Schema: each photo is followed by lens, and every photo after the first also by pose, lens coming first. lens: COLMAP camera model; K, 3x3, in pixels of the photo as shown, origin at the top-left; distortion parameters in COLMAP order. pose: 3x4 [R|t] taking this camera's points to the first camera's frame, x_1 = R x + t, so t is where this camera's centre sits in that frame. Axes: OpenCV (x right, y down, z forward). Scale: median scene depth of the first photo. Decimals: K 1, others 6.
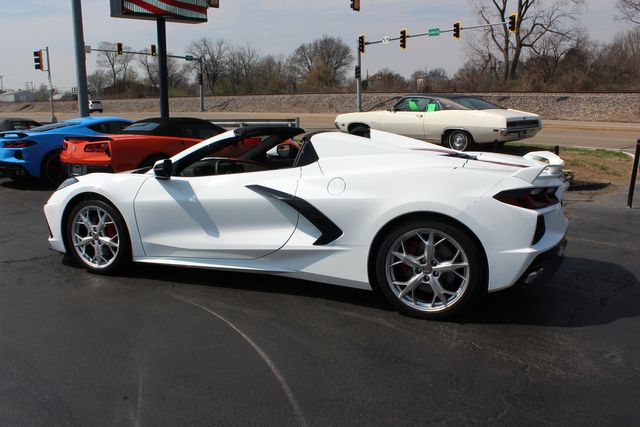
lens RADIAL K [[581.6, 0, 320.0], [0, 581.6, 213.5], [0, 0, 1]] dist [-0.181219, 0.179019]
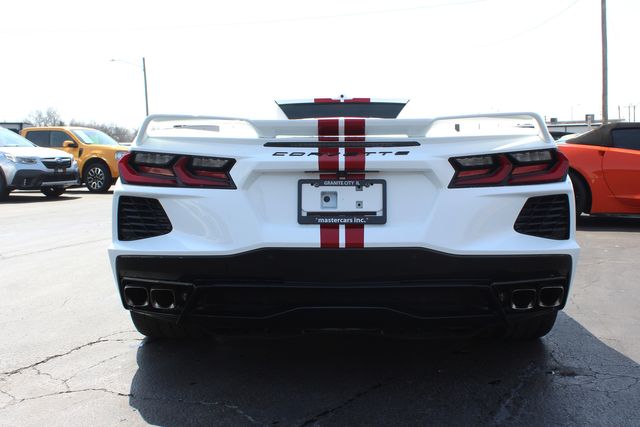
lens RADIAL K [[682.7, 0, 320.0], [0, 682.7, 213.5], [0, 0, 1]] dist [-0.159288, 0.192611]
pose [[0.342966, 0.082718, -0.935699, 0.837743], [-0.161149, 0.986529, 0.028144, -0.022630], [0.925422, 0.141134, 0.351676, 0.683378]]
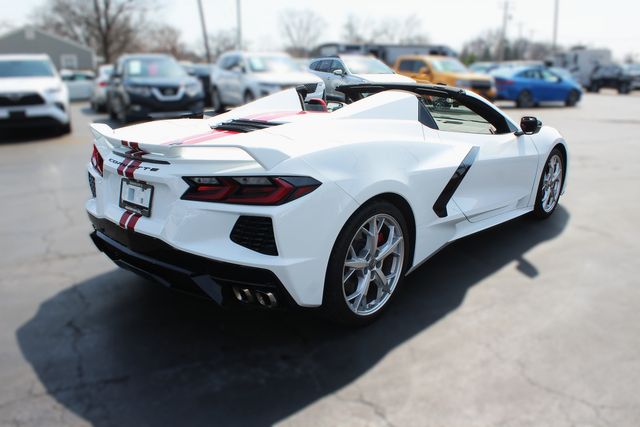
lens RADIAL K [[547.6, 0, 320.0], [0, 547.6, 213.5], [0, 0, 1]] dist [-0.170687, 0.170270]
pose [[-0.325612, 0.251248, -0.911510, 0.839687], [-0.169983, 0.932785, 0.317834, -0.220388], [0.930098, 0.258432, -0.261018, 1.213633]]
